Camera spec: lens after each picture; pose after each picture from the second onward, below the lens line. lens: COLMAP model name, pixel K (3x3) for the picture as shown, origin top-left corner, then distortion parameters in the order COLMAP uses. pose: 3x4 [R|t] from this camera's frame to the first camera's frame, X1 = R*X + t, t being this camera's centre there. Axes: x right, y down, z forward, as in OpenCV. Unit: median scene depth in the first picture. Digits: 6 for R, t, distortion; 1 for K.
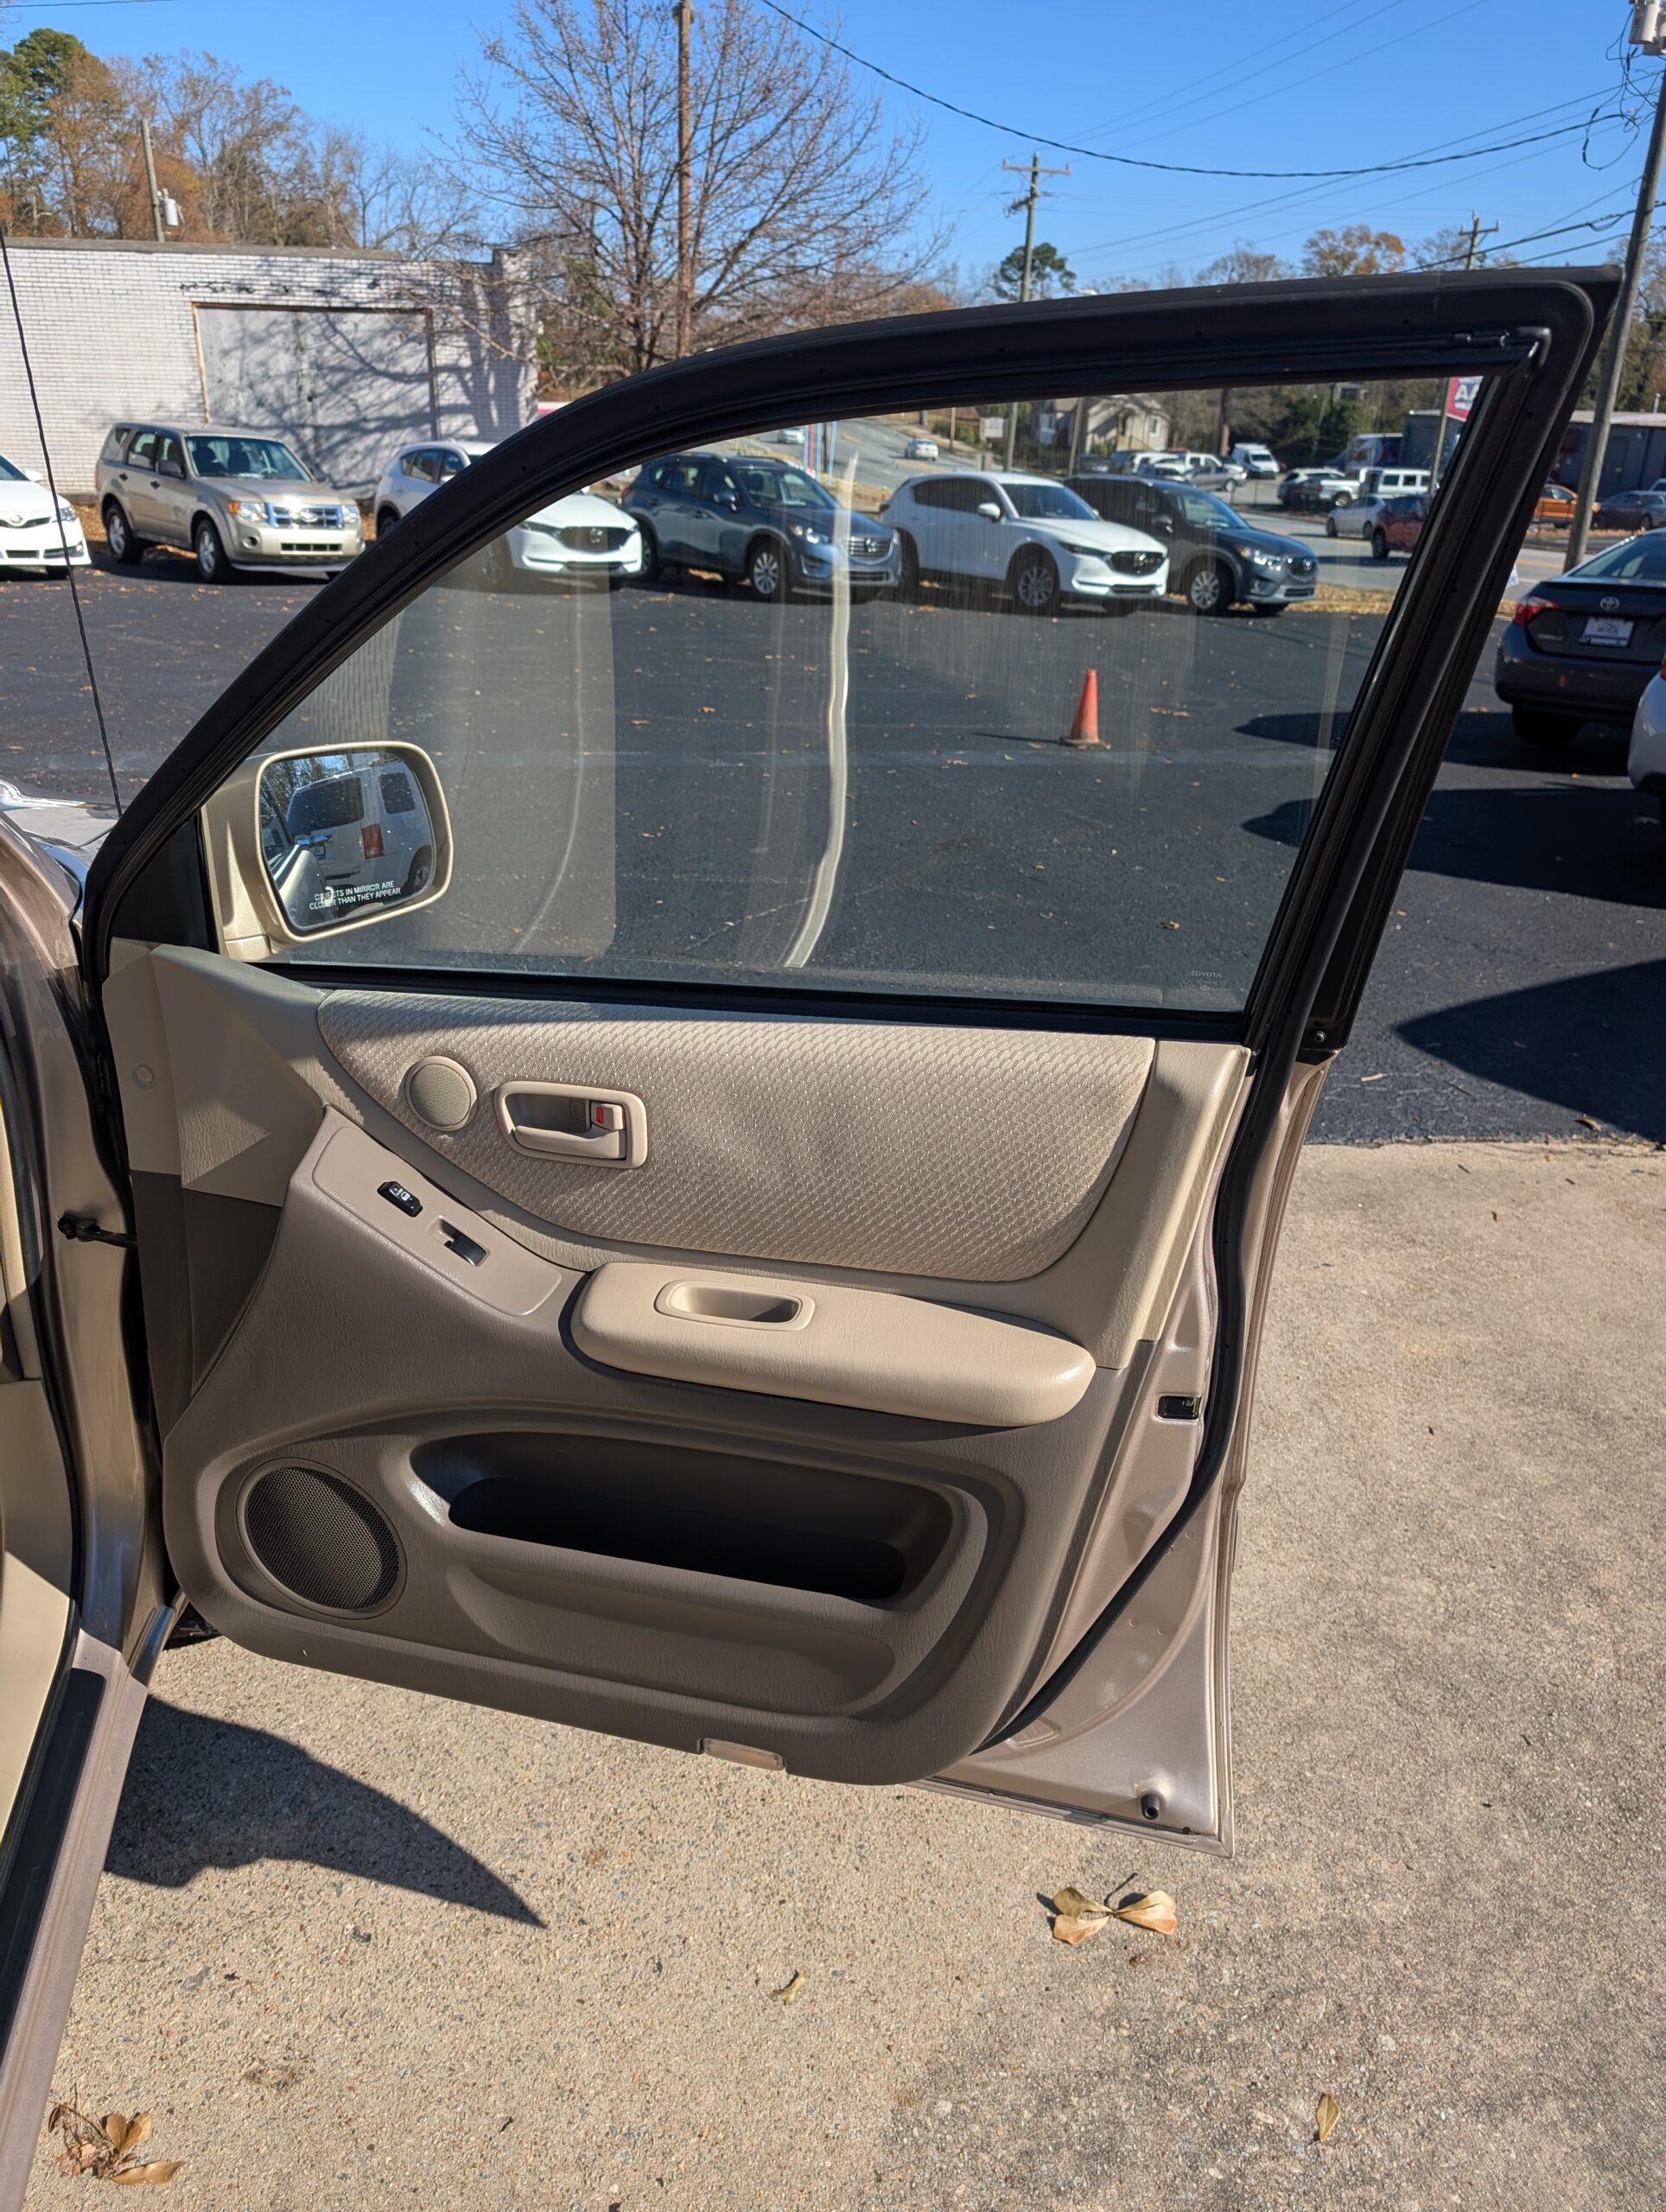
lens RADIAL K [[1592.3, 0, 811.5], [0, 1592.3, 1086.3], [0, 0, 1]] dist [0.018492, -0.013881]
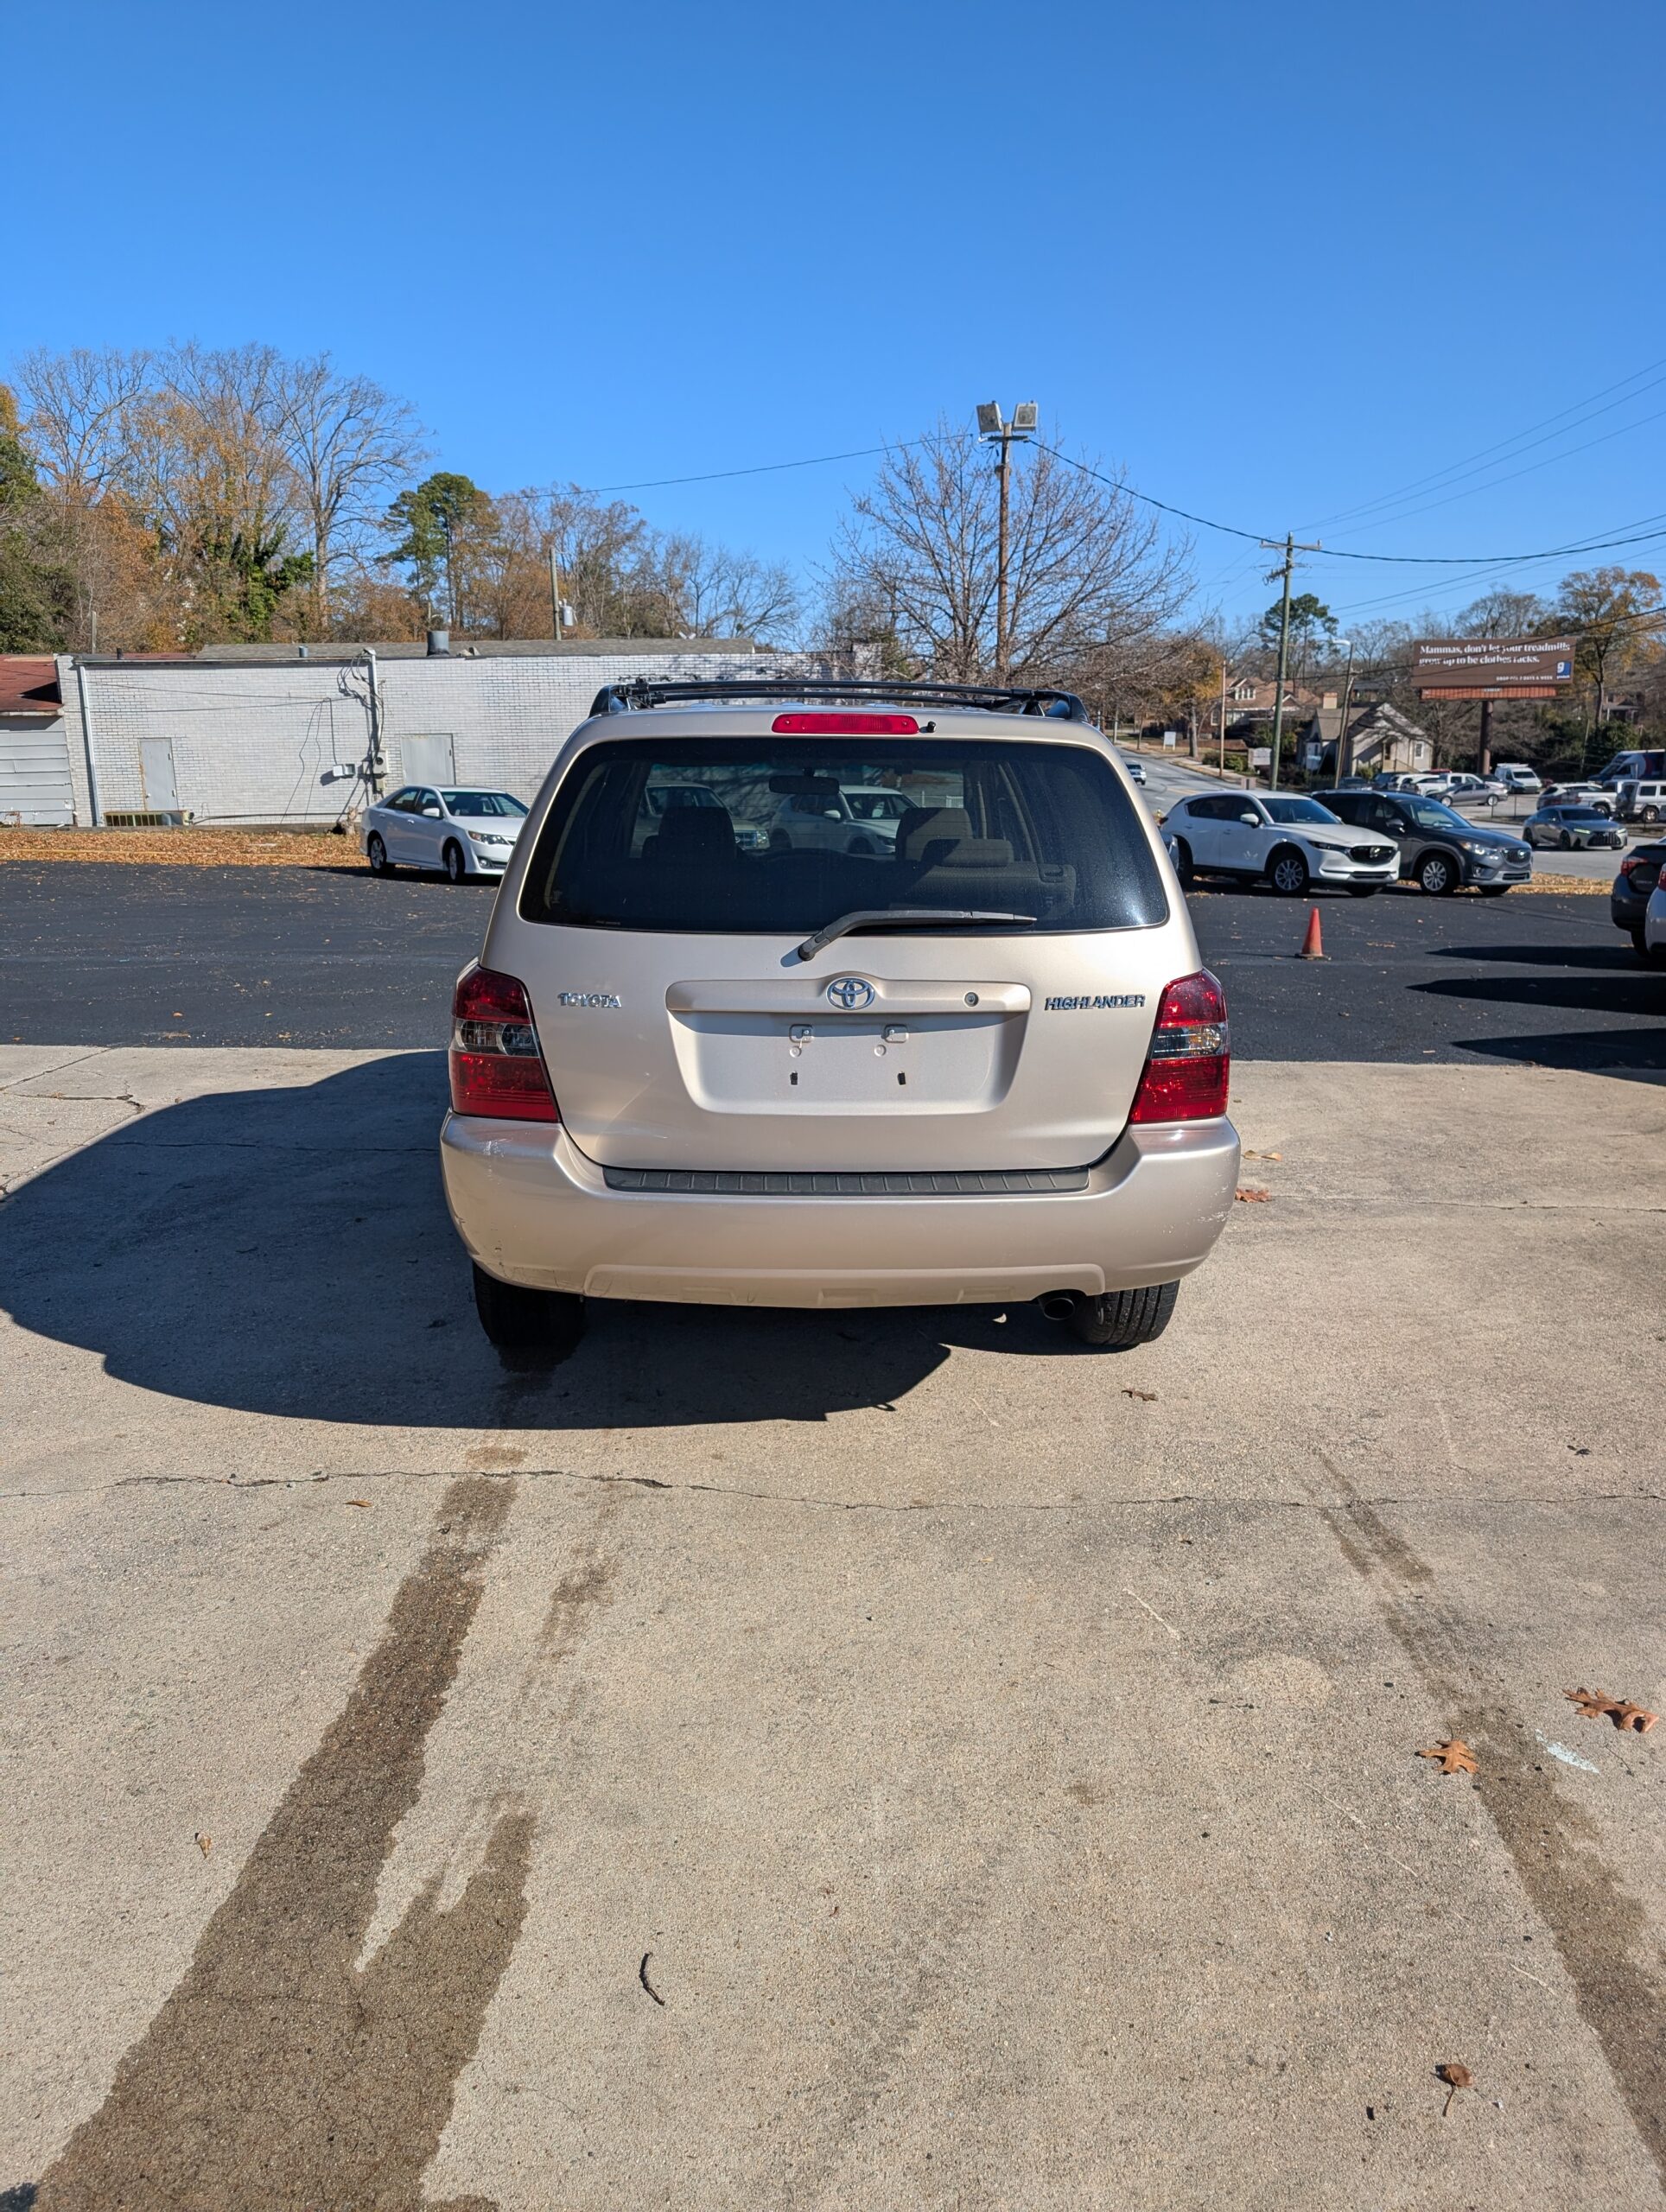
lens RADIAL K [[1592.3, 0, 832.8], [0, 1592.3, 1070.7], [0, 0, 1]] dist [0.018492, -0.013881]
pose [[0.987679, -0.002471, -0.156474, -0.013842], [-0.029090, 0.979550, -0.199086, 0.074463], [0.153766, 0.201185, 0.967409, -0.181060]]
